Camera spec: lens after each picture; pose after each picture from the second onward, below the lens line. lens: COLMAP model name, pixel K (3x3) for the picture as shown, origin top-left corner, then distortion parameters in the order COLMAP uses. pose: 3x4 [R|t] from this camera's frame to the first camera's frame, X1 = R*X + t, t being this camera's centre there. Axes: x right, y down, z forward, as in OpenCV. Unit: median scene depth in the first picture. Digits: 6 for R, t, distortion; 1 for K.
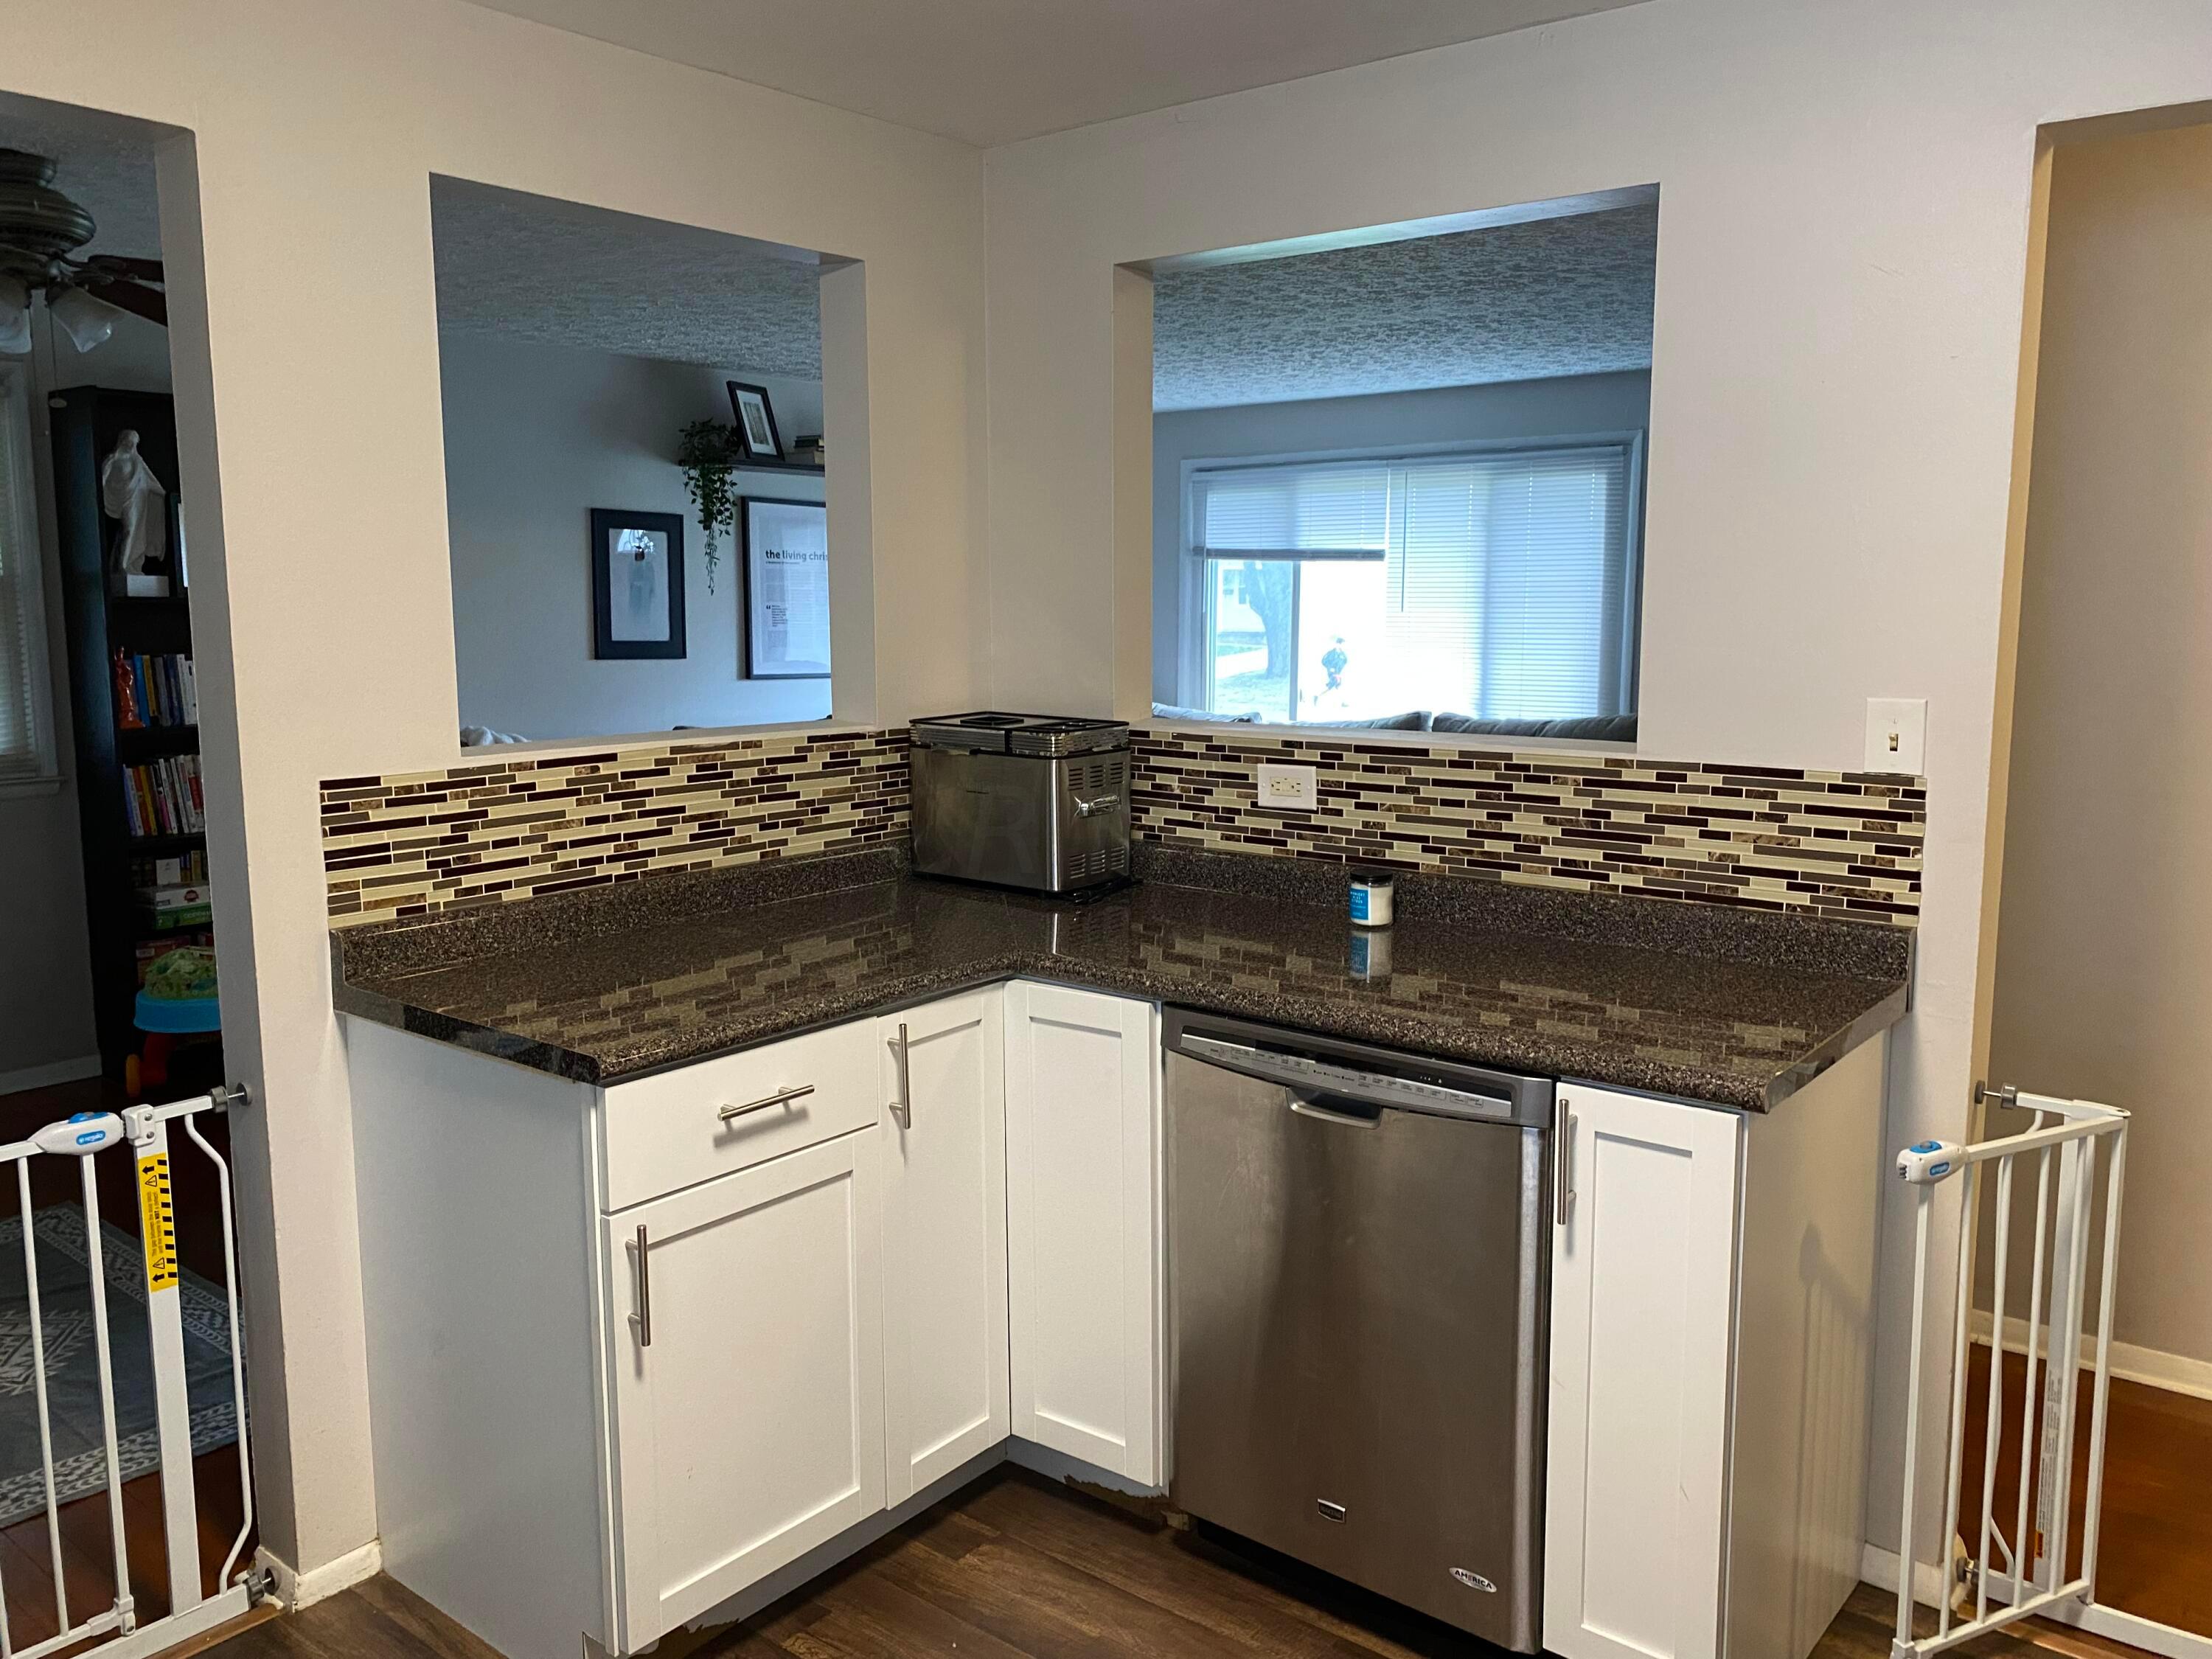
lens RADIAL K [[1665.0, 0, 1104.2], [0, 1665.0, 822.3], [0, 0, 1]] dist [0.021527, -0.027392]
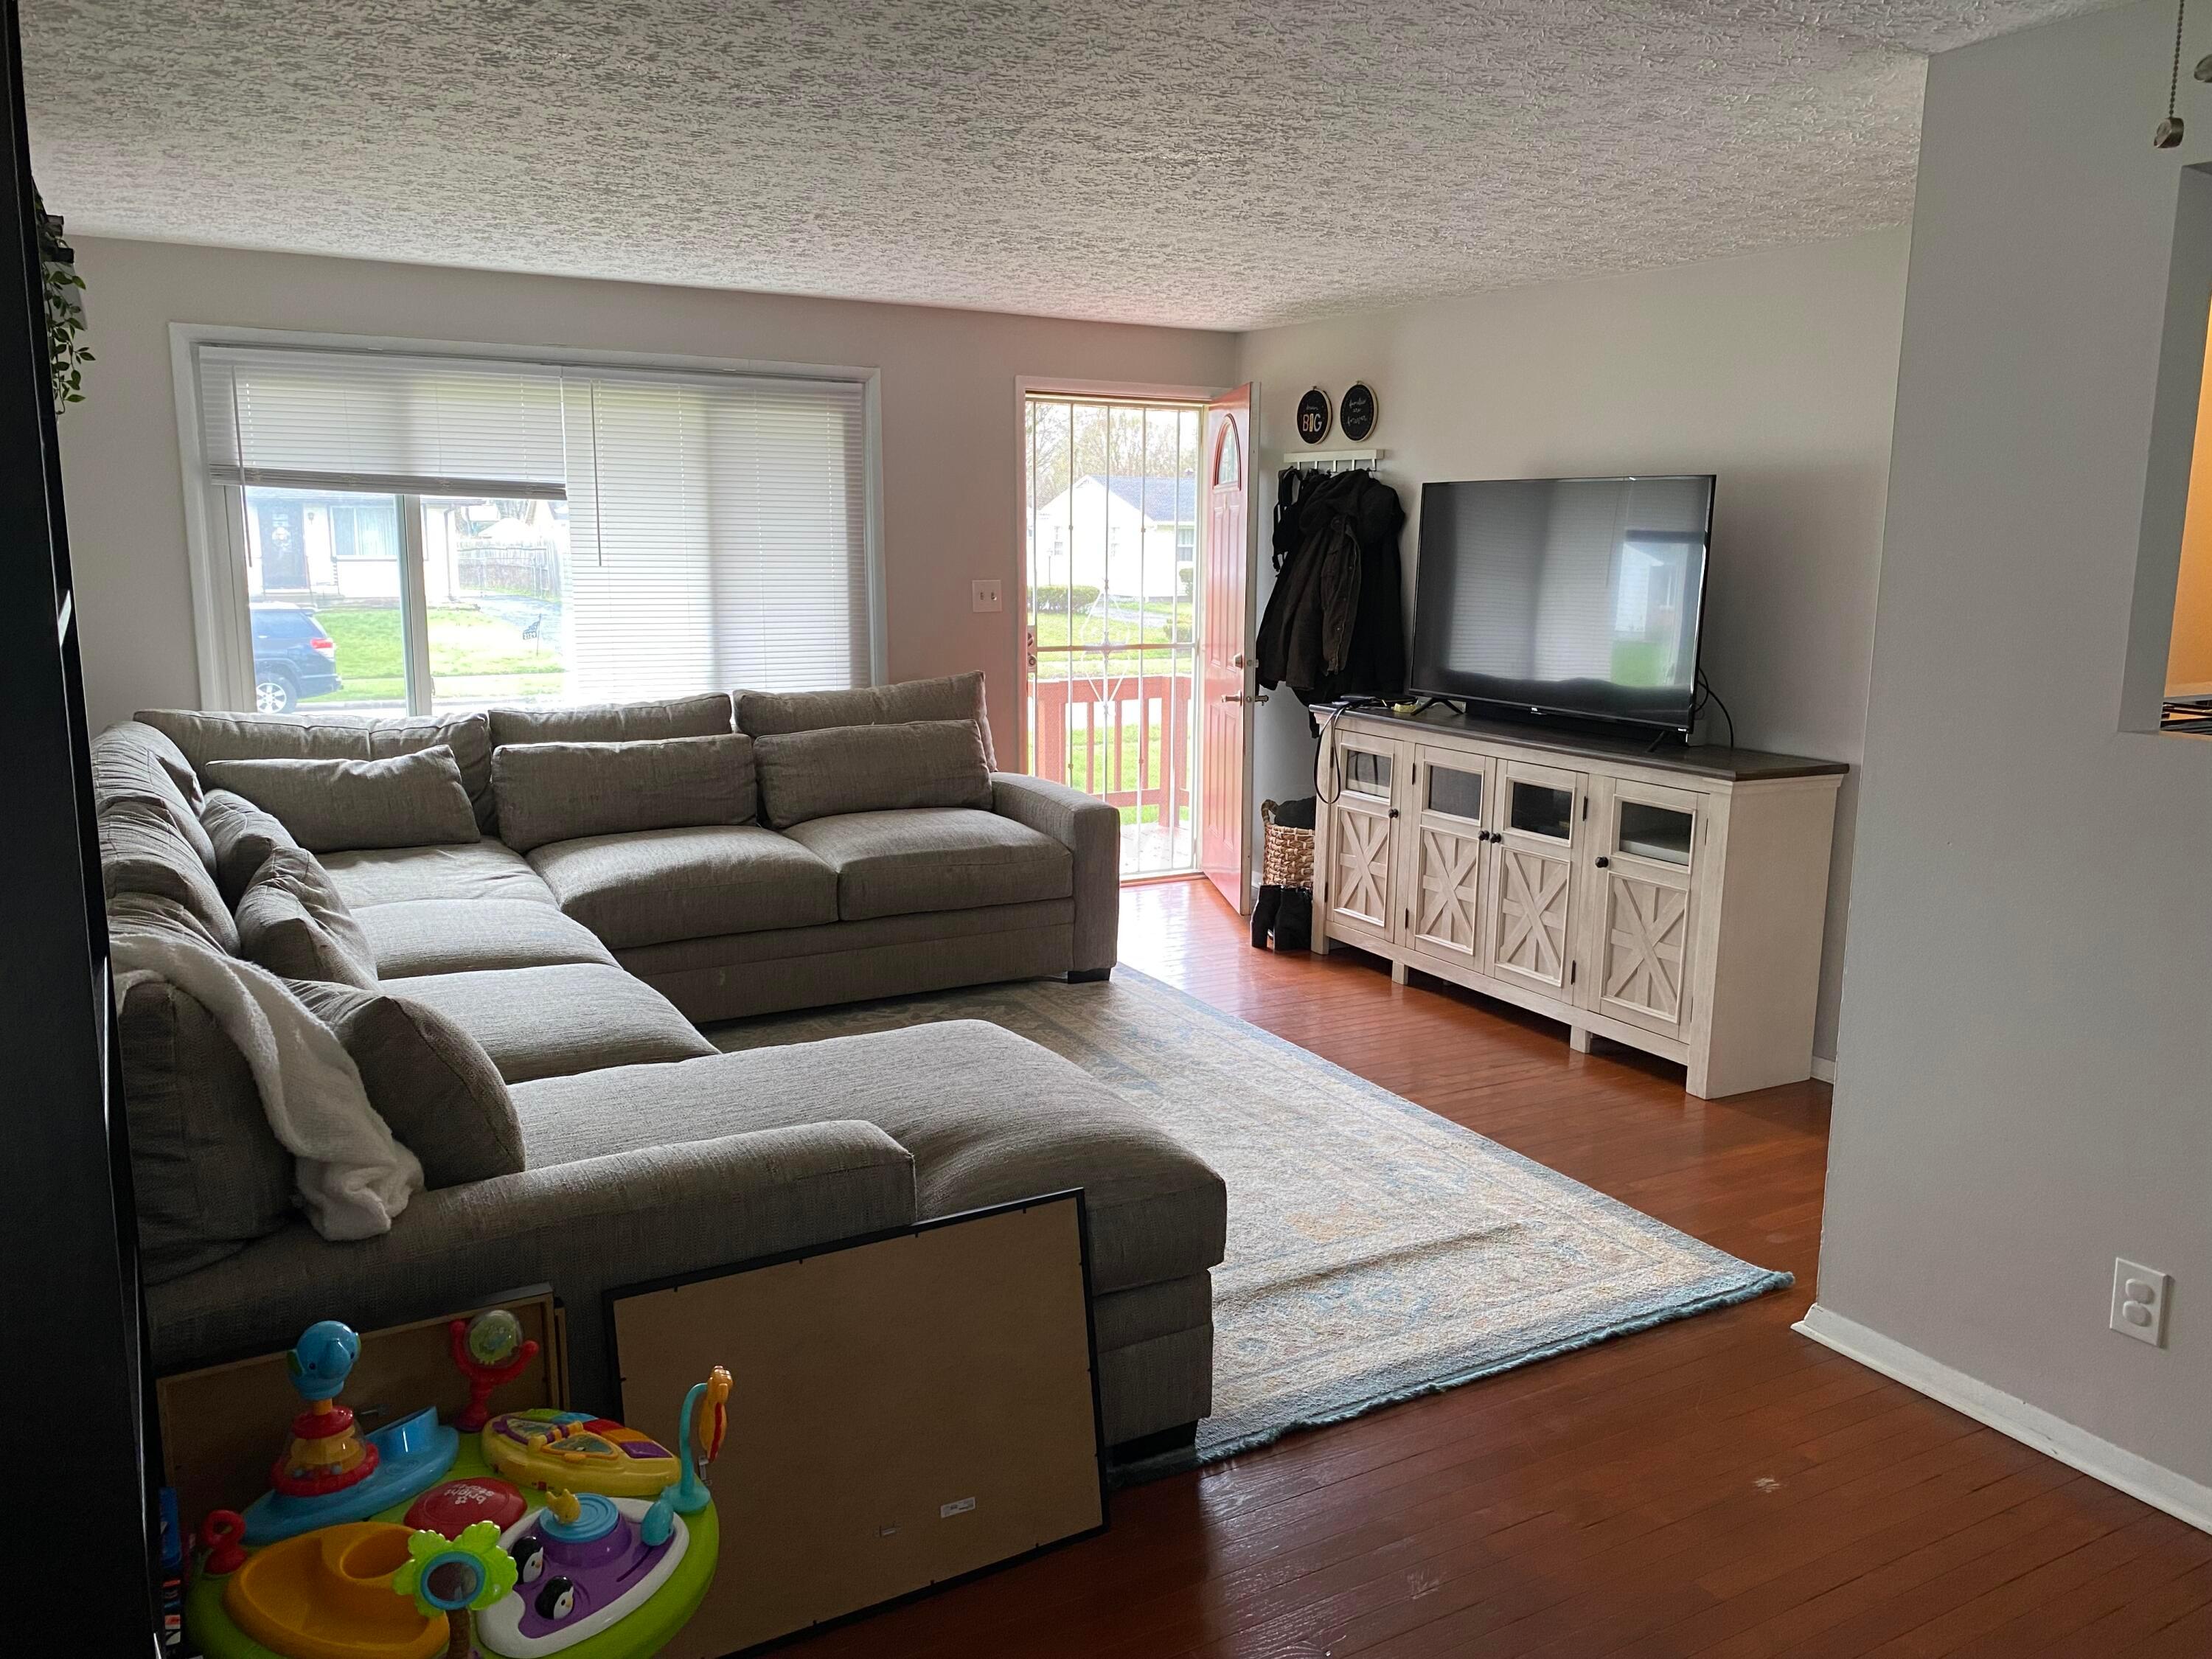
lens RADIAL K [[1665.0, 0, 1105.7], [0, 1665.0, 833.4], [0, 0, 1]] dist [0.021527, -0.027392]
pose [[0.365089, -0.157029, 0.917634, -0.461482], [0.108153, 0.986152, 0.125725, -0.074166], [-0.924669, 0.053344, 0.377017, 0.484688]]
